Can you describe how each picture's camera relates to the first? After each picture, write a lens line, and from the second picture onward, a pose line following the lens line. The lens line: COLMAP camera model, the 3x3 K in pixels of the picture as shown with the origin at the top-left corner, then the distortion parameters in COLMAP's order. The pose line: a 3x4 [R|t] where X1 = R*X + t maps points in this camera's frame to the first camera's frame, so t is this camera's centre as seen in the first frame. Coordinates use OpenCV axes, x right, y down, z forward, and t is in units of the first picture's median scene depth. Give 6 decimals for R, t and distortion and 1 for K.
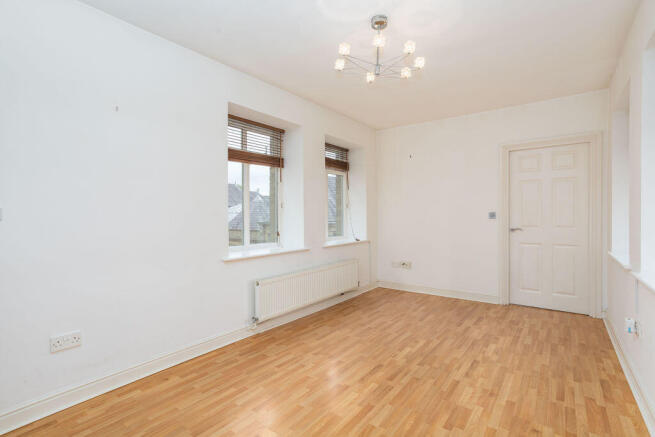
lens RADIAL K [[322.7, 0, 323.4], [0, 322.7, 223.4], [0, 0, 1]] dist [-0.029227, 0.007168]
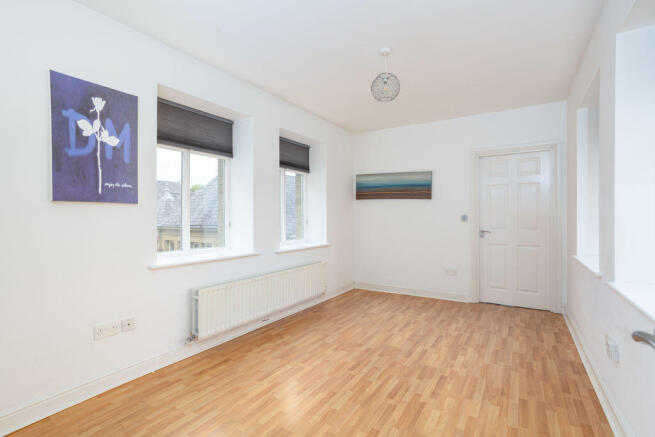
lens RADIAL K [[322.7, 0, 325.4], [0, 322.7, 217.8], [0, 0, 1]] dist [-0.029227, 0.007168]
pose [[0.996873, 0.004615, 0.078891, 0.059083], [-0.002792, 0.999727, -0.023207, -0.000965], [-0.078977, 0.022914, 0.996613, 0.085119]]
